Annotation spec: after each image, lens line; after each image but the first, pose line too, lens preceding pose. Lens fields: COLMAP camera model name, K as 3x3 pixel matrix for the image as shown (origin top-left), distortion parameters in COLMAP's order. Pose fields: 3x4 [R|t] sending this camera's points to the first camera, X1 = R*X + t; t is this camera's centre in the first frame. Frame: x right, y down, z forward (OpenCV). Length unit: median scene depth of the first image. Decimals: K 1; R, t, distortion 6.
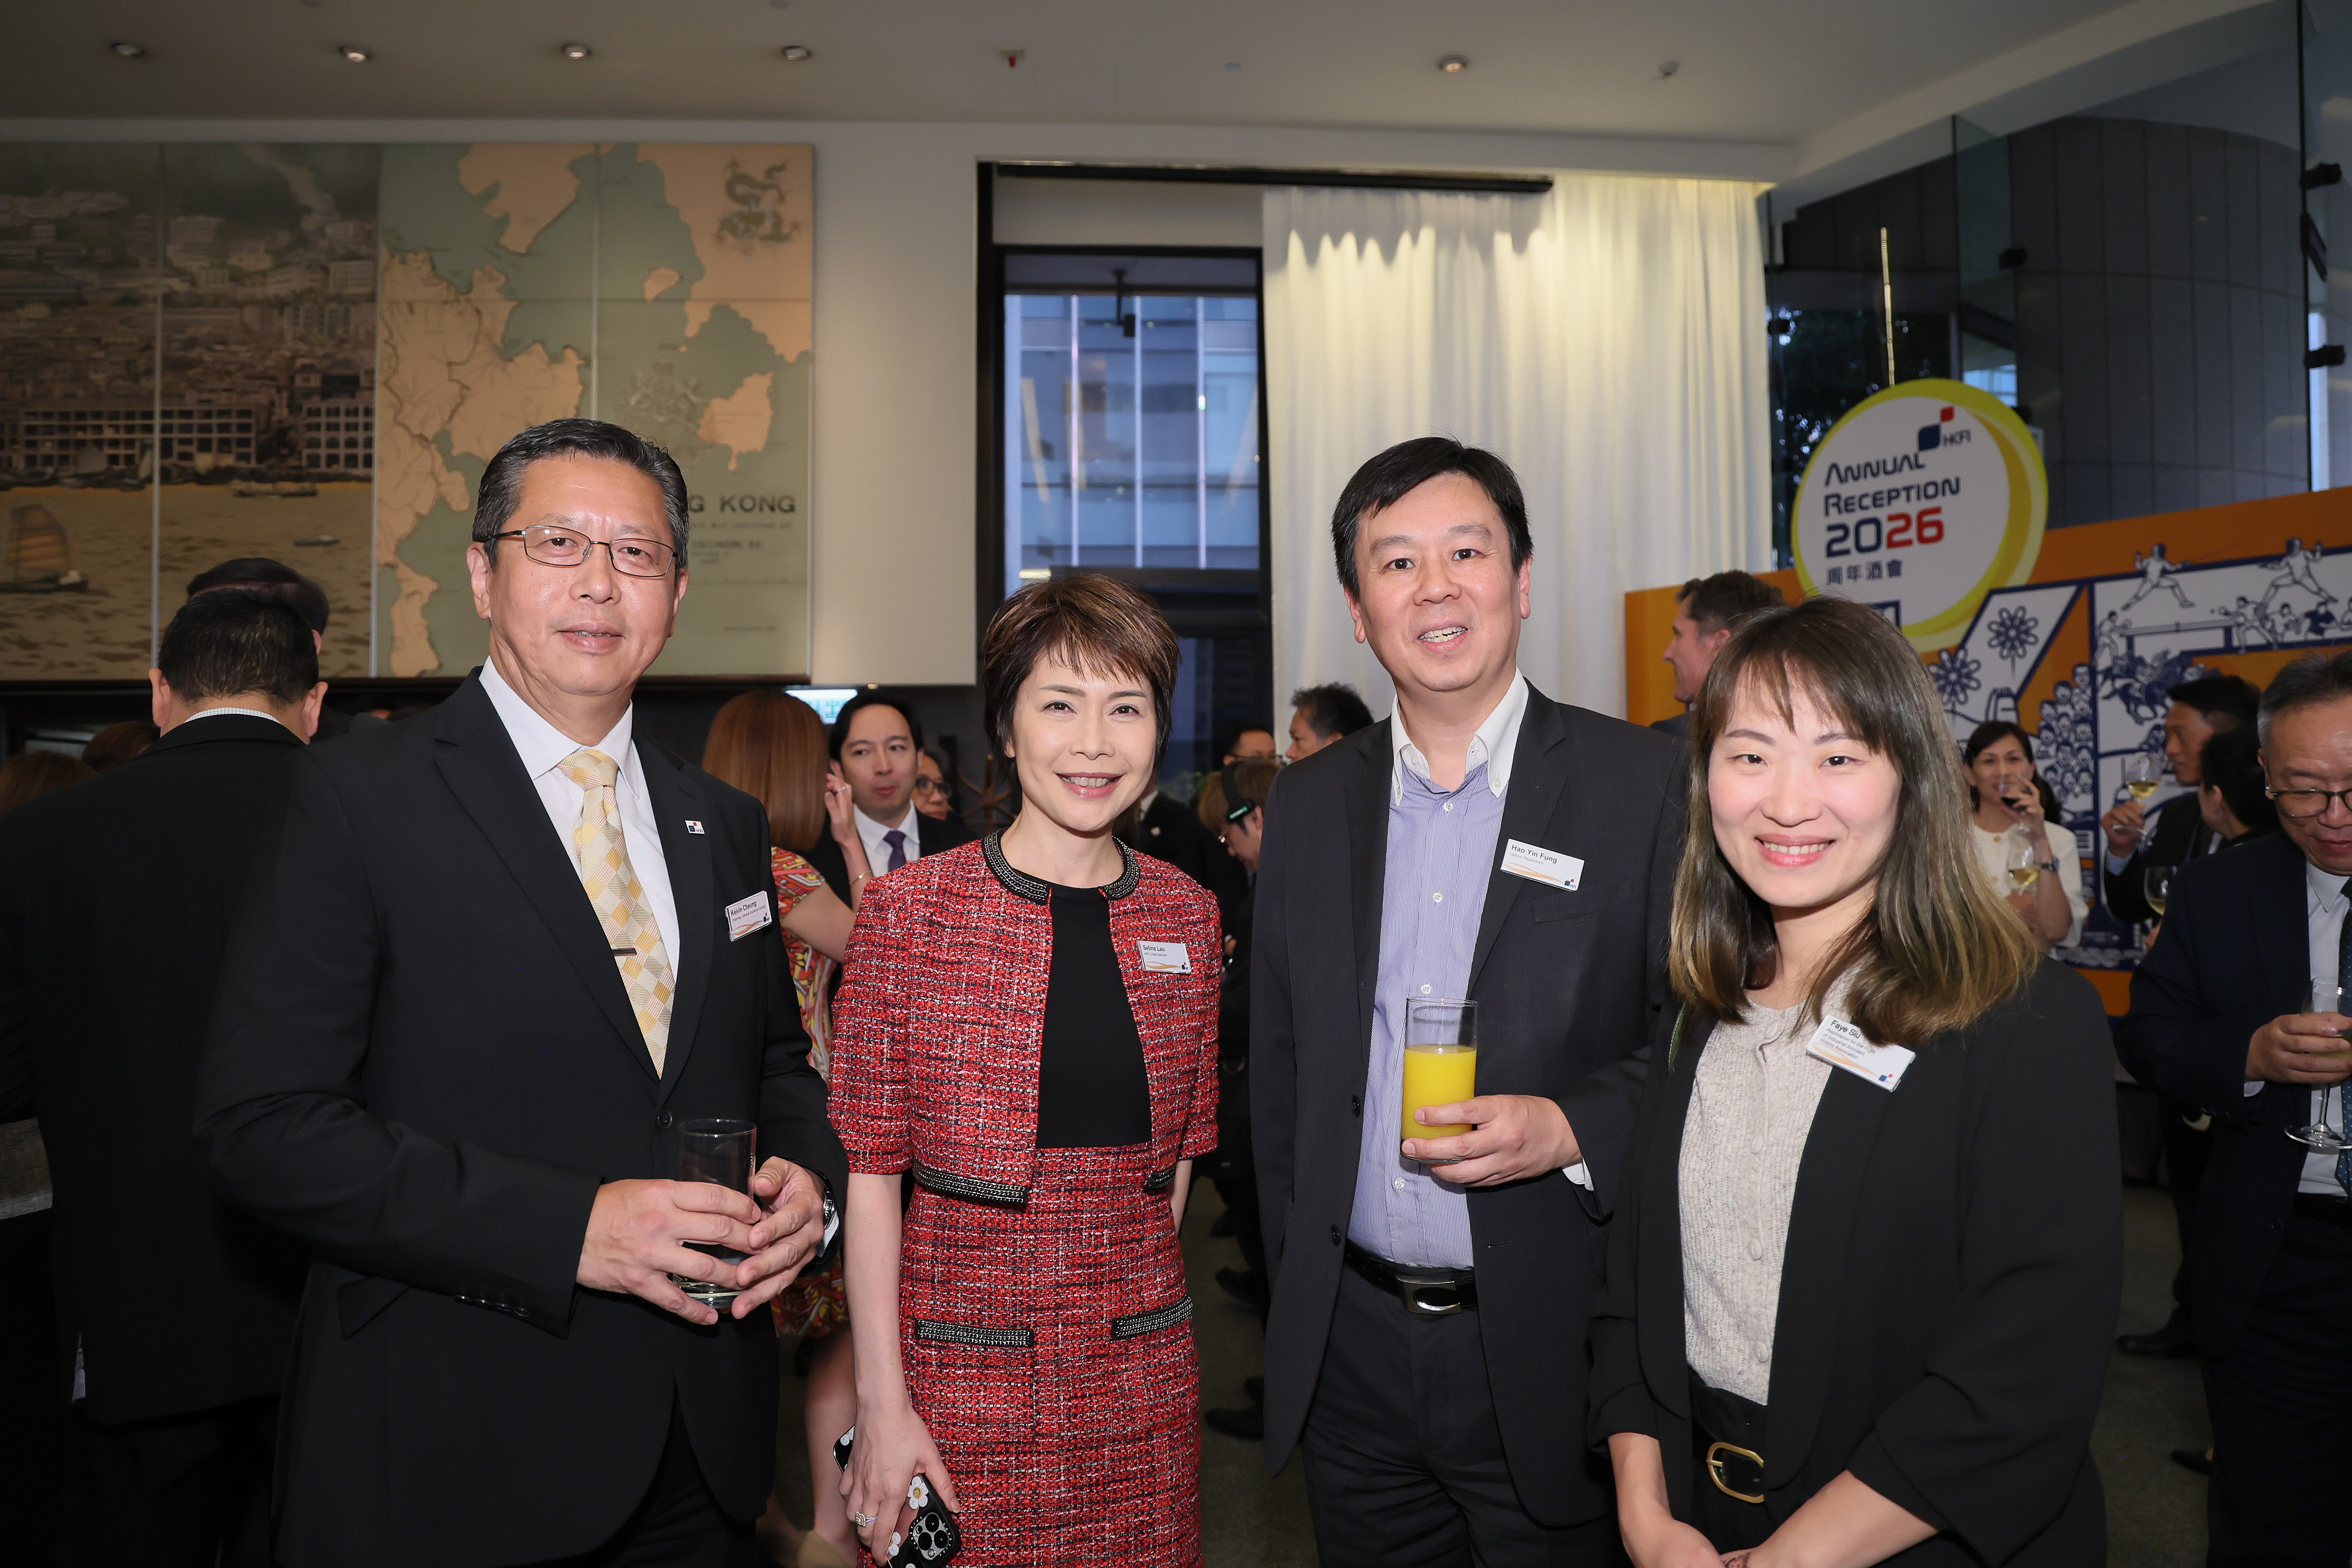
lens RADIAL K [[1621.4, 0, 1166.0], [0, 1621.4, 789.5], [0, 0, 1]] dist [-0.087587, 0.062467]
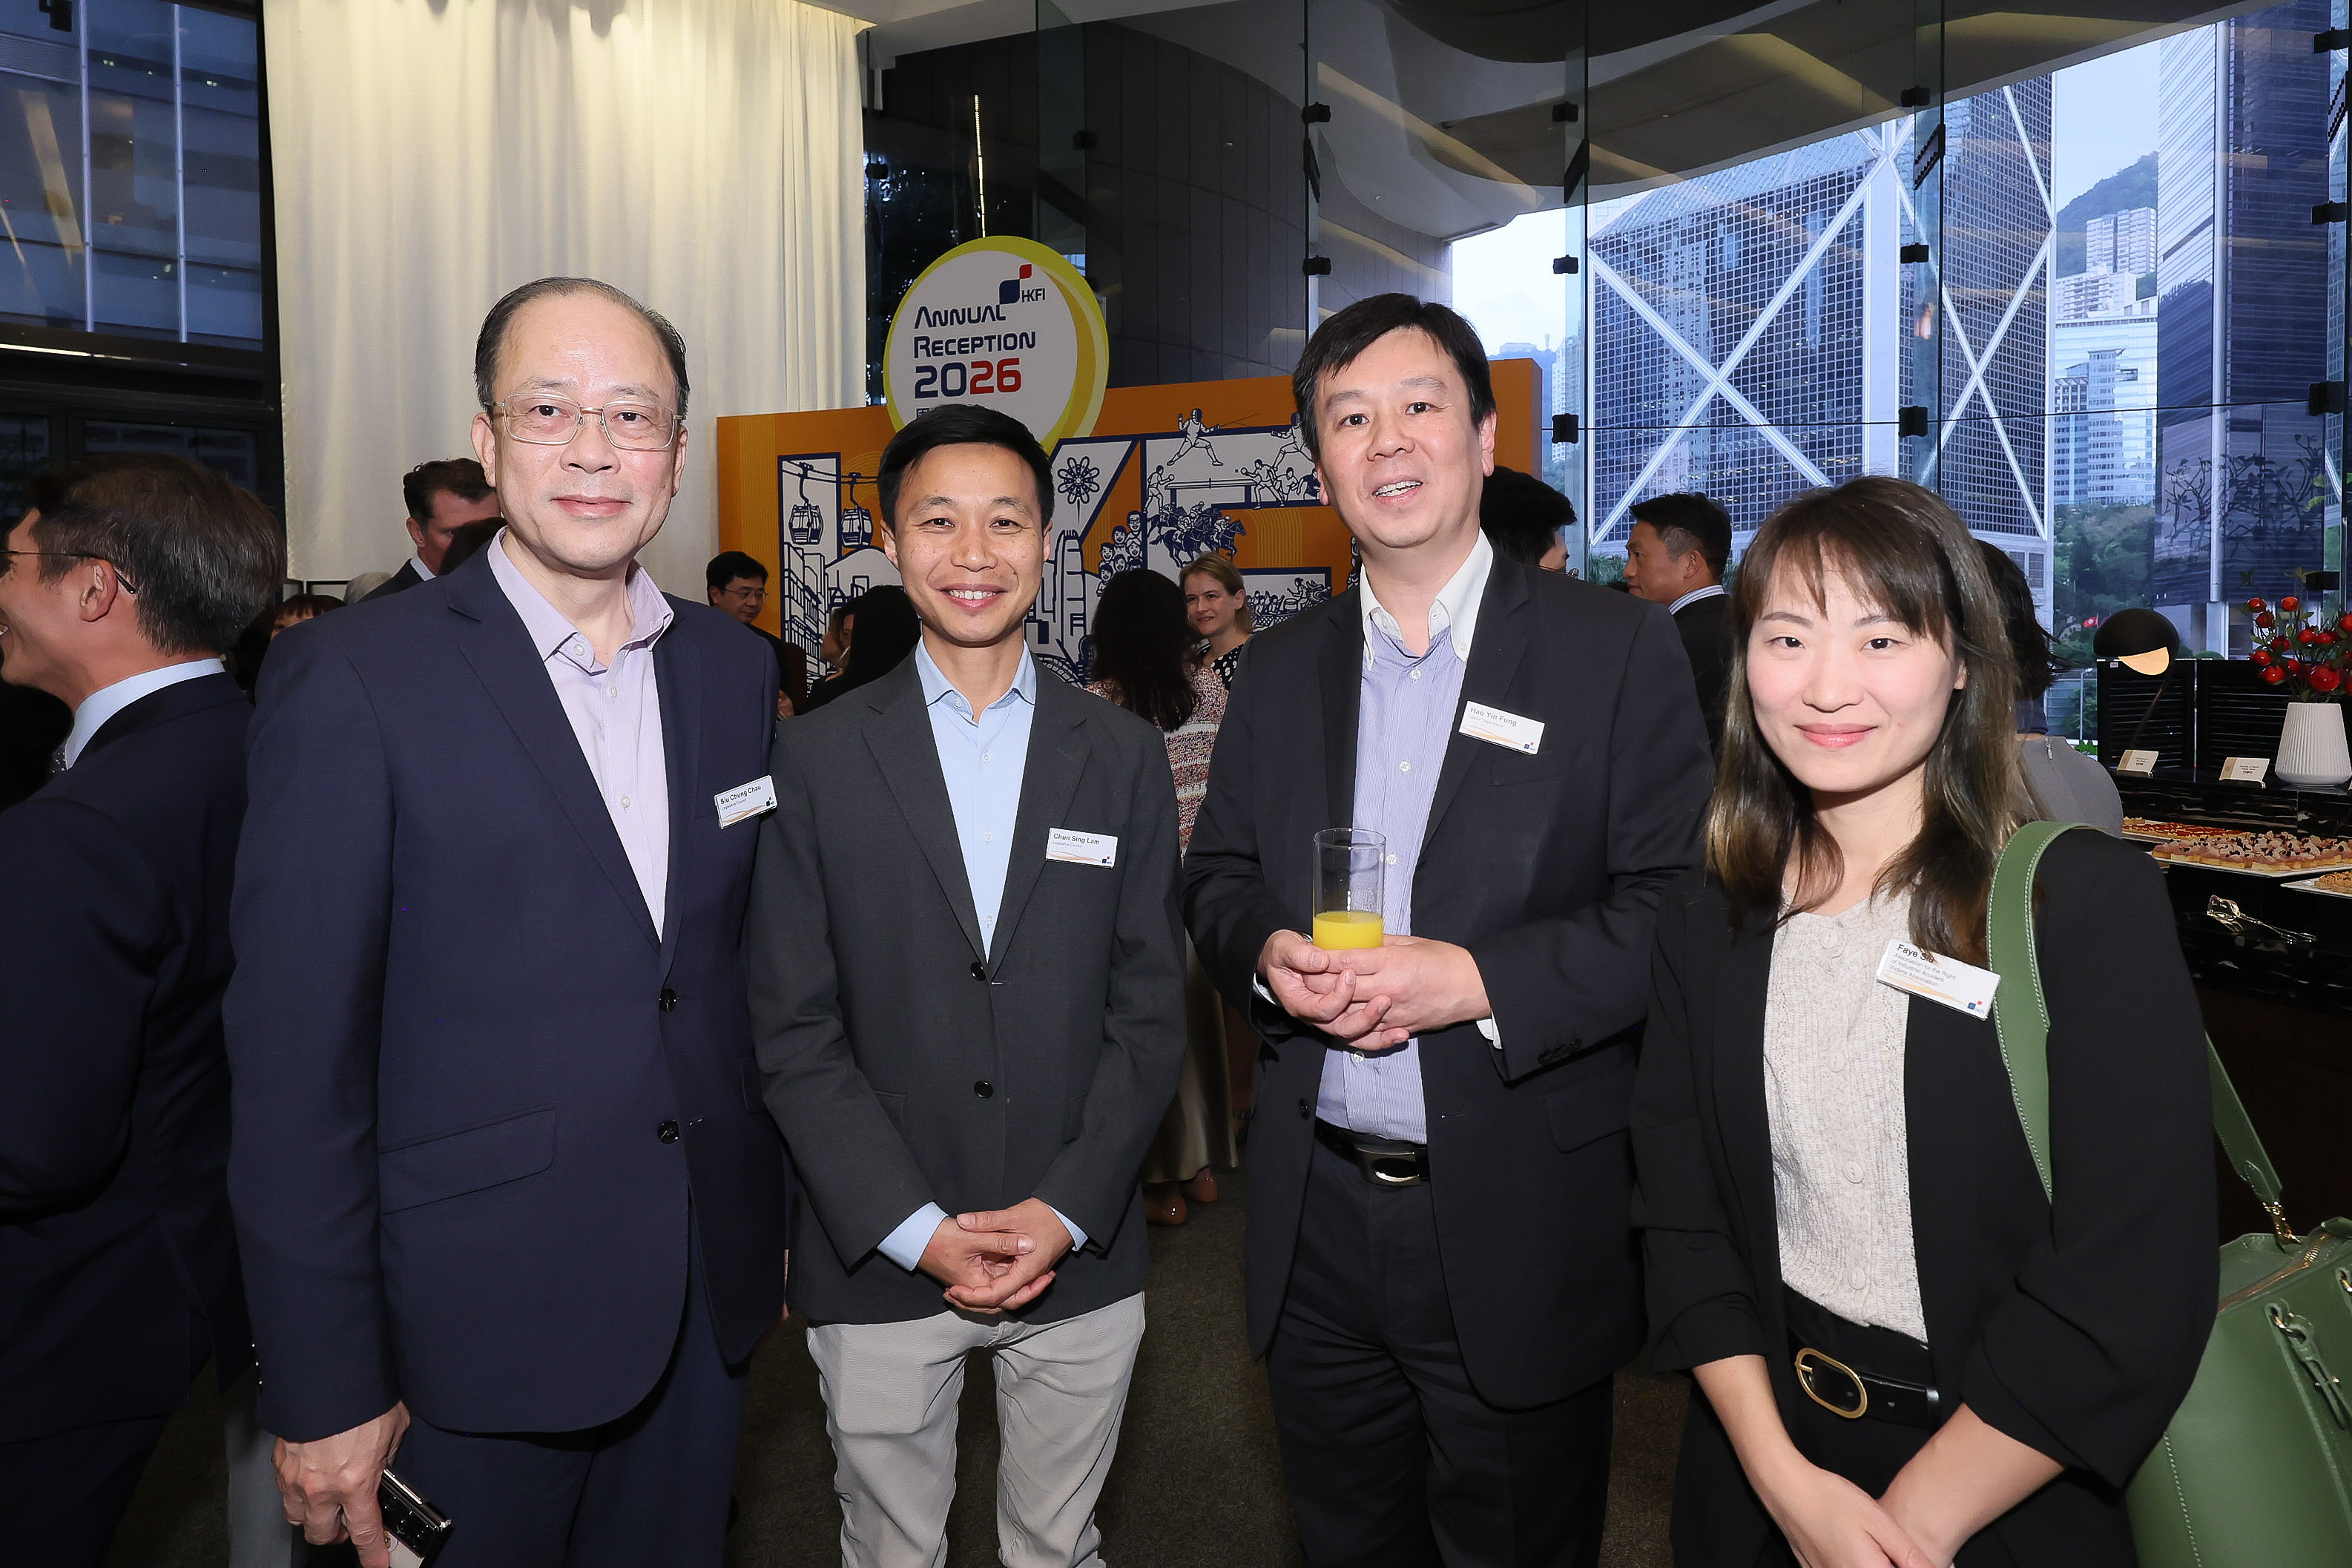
lens RADIAL K [[1417.6, 0, 1251.7], [0, 1417.6, 682.1], [0, 0, 1]] dist [-0.004043, 0.002326]
pose [[0.817393, -0.014472, 0.575899, 0.061177], [-0.012304, 0.999018, 0.042568, -0.002250], [-0.575949, -0.041880, 0.816412, 0.118645]]
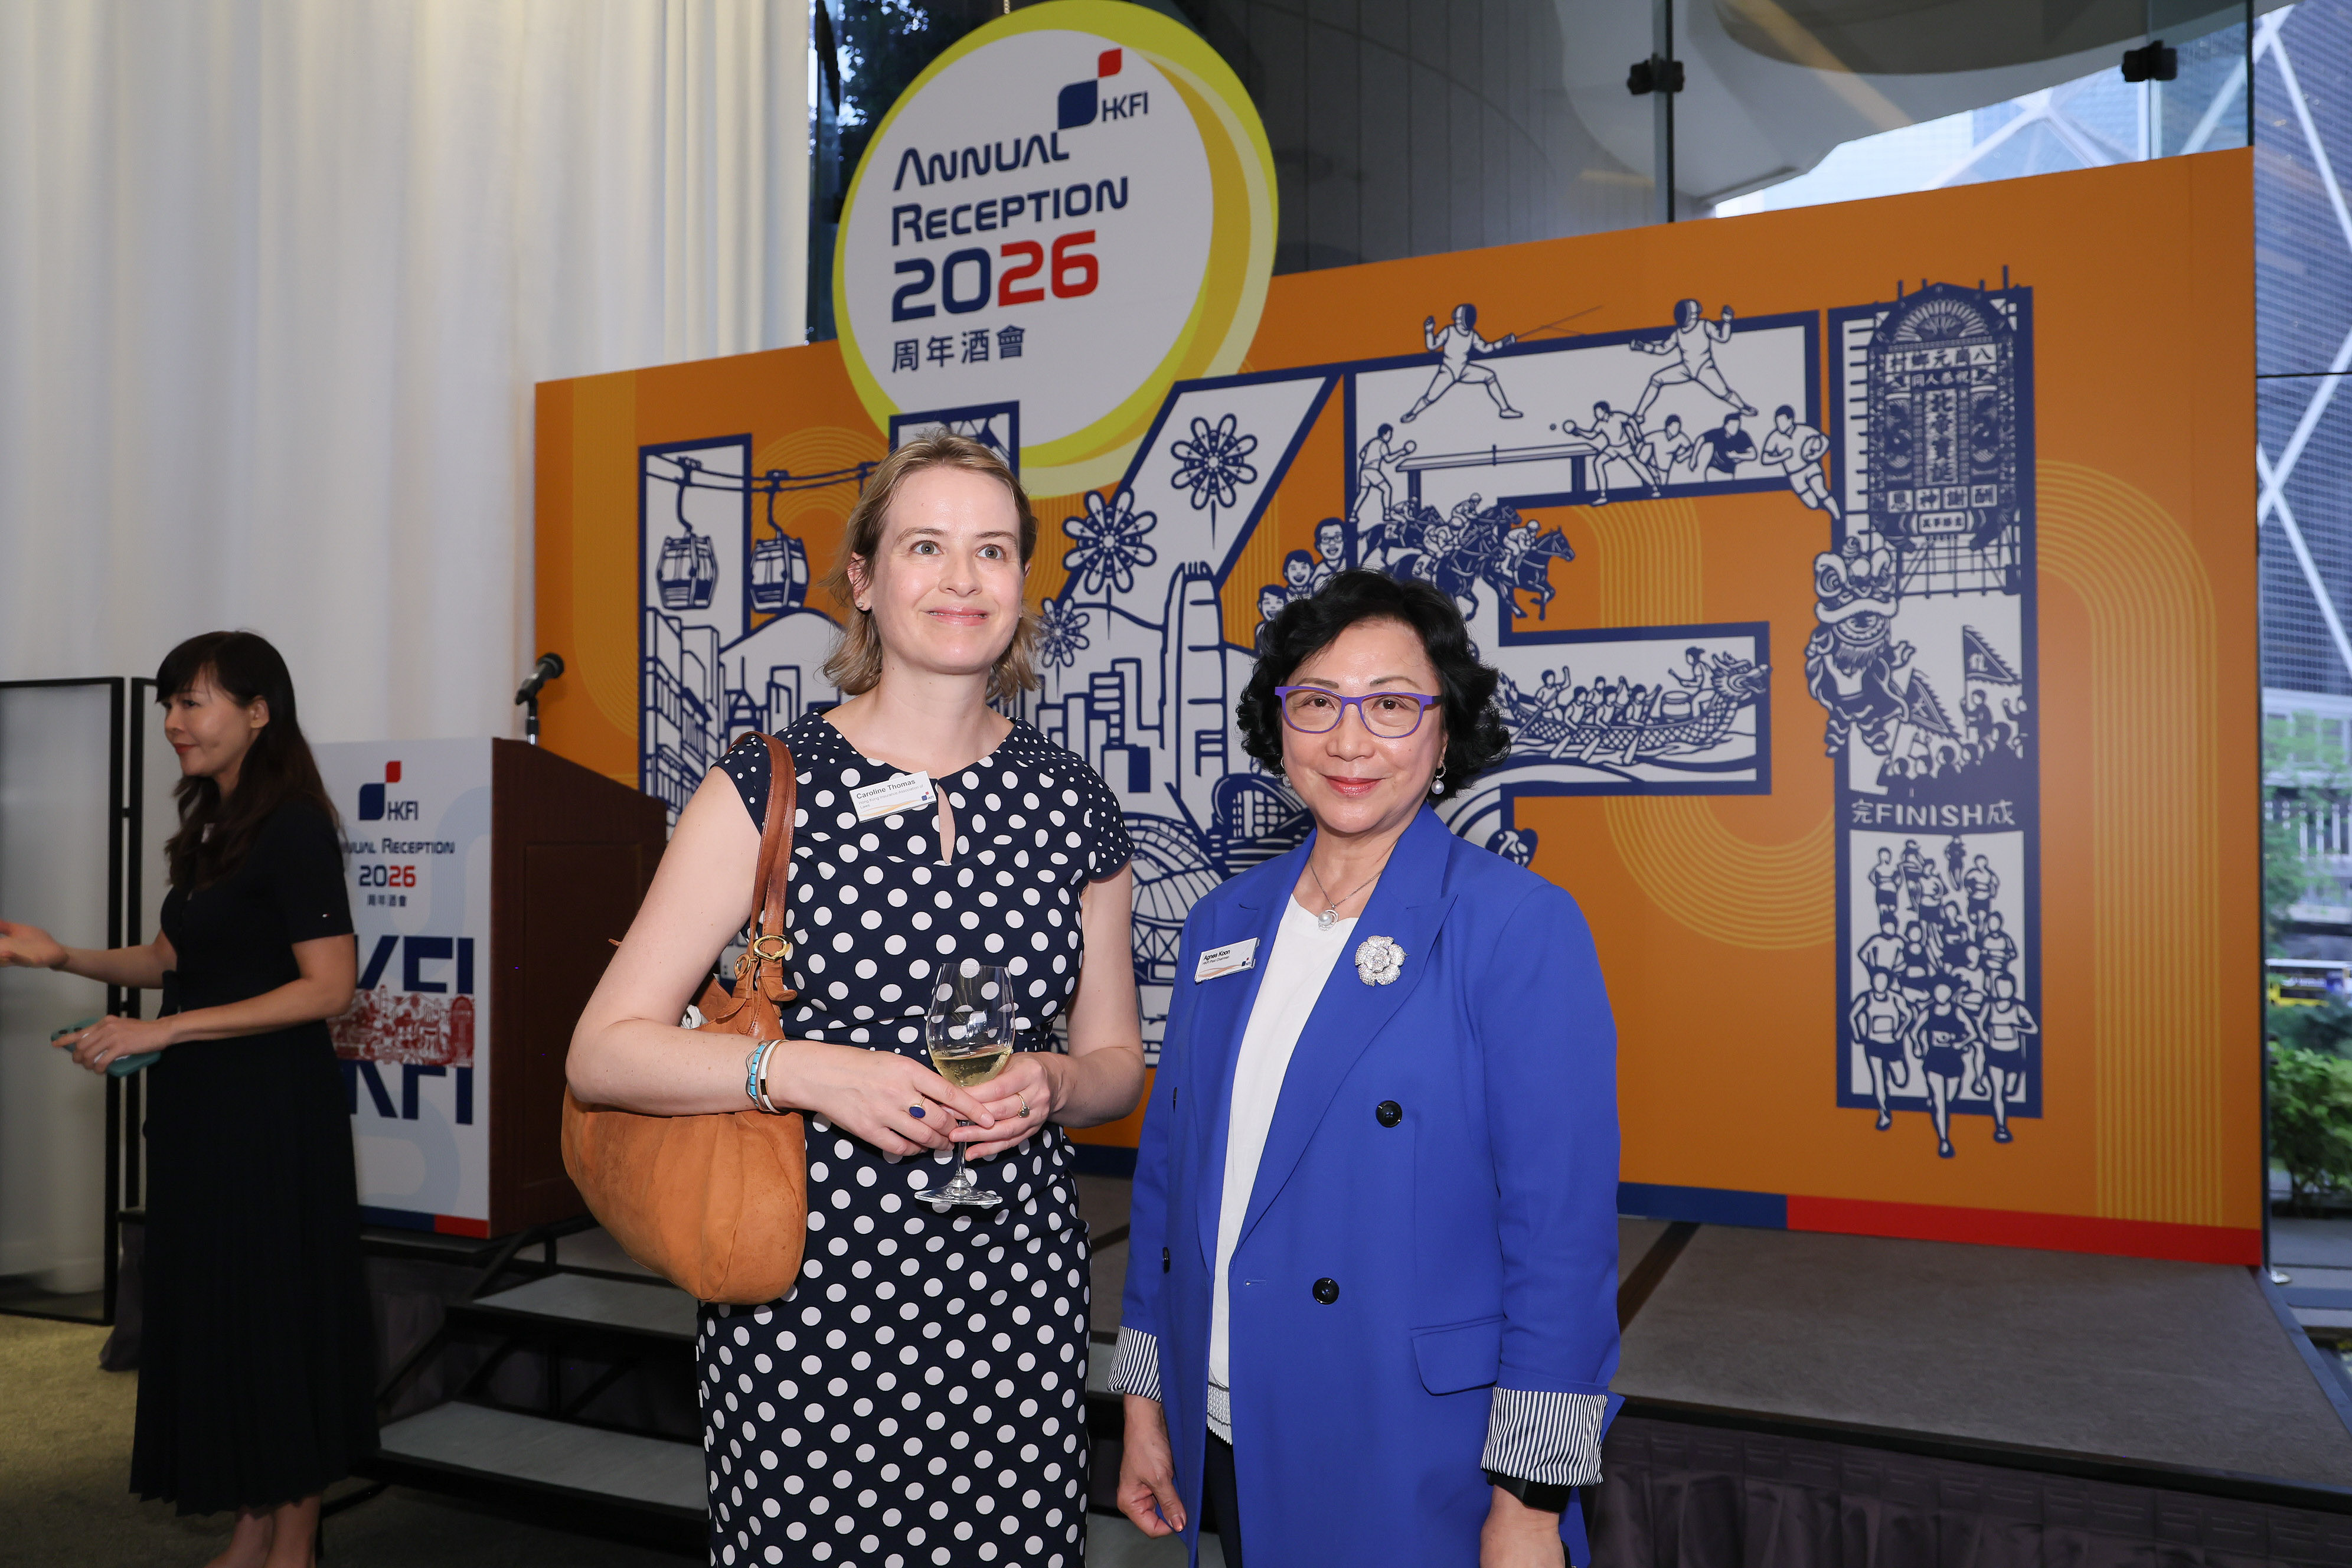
lens RADIAL K [[1769.2, 0, 1176.0], [0, 1769.2, 825.1], [0, 0, 1]] dist [-0.080050, 0.070123]
pose [[0.857488, 0.008556, 0.514433, 0.200909], [-0.014729, 0.999860, 0.007923, 0.019998], [-0.514293, -0.014371, 0.857494, 0.460816]]
